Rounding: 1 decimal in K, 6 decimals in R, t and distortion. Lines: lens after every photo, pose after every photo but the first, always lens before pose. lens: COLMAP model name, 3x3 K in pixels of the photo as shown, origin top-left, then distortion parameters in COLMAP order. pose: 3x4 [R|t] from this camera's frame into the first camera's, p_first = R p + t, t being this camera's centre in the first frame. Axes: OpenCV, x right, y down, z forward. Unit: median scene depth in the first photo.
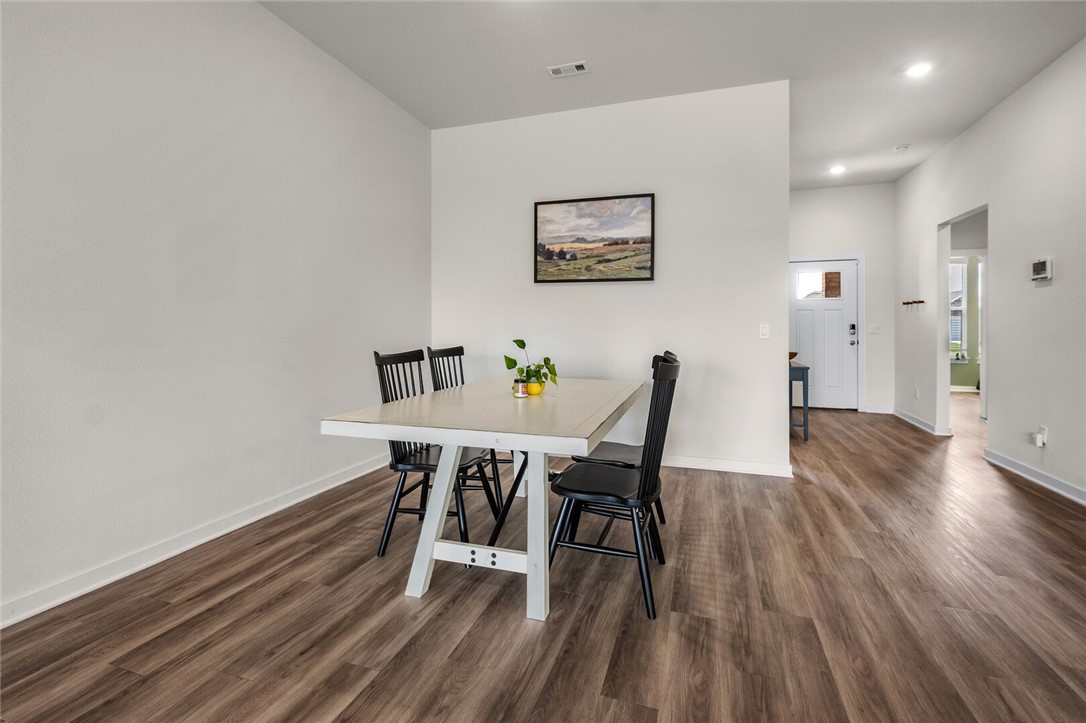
lens RADIAL K [[493.6, 0, 543.9], [0, 493.6, 327.9], [0, 0, 1]] dist [0.000306, -0.000239]
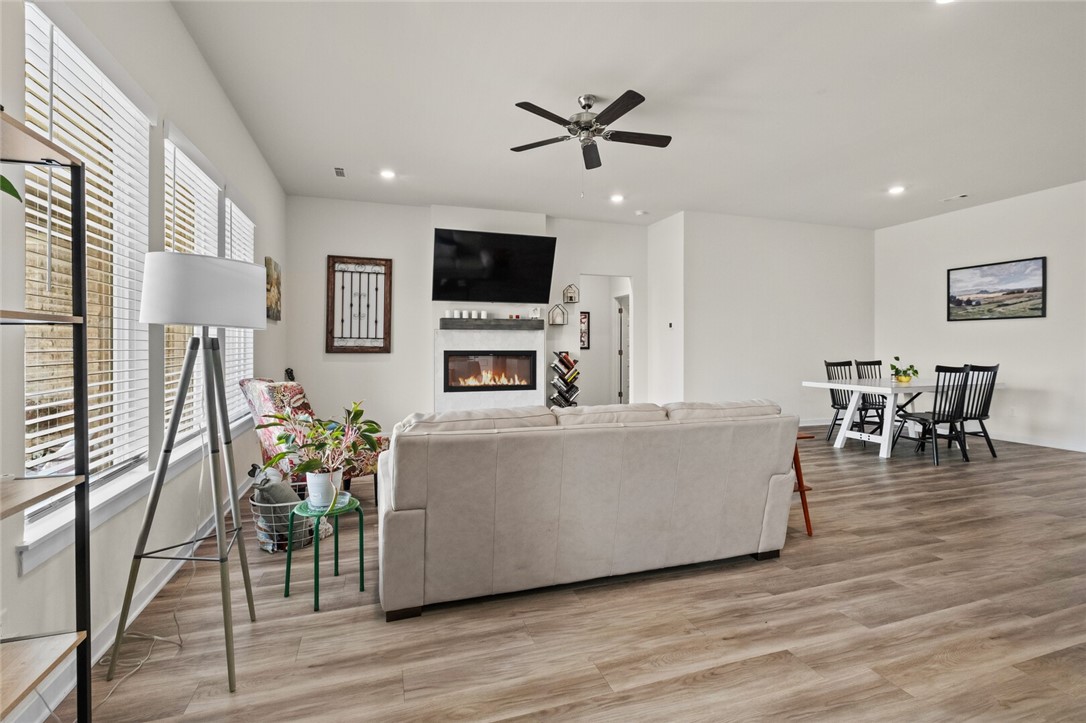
lens RADIAL K [[493.6, 0, 536.7], [0, 493.6, 345.2], [0, 0, 1]] dist [0.000306, -0.000239]
pose [[0.588938, -0.007339, -0.808145, 0.509442], [0.007597, 0.999965, -0.003545, -0.021217], [0.808142, -0.004052, 0.588973, -1.034980]]
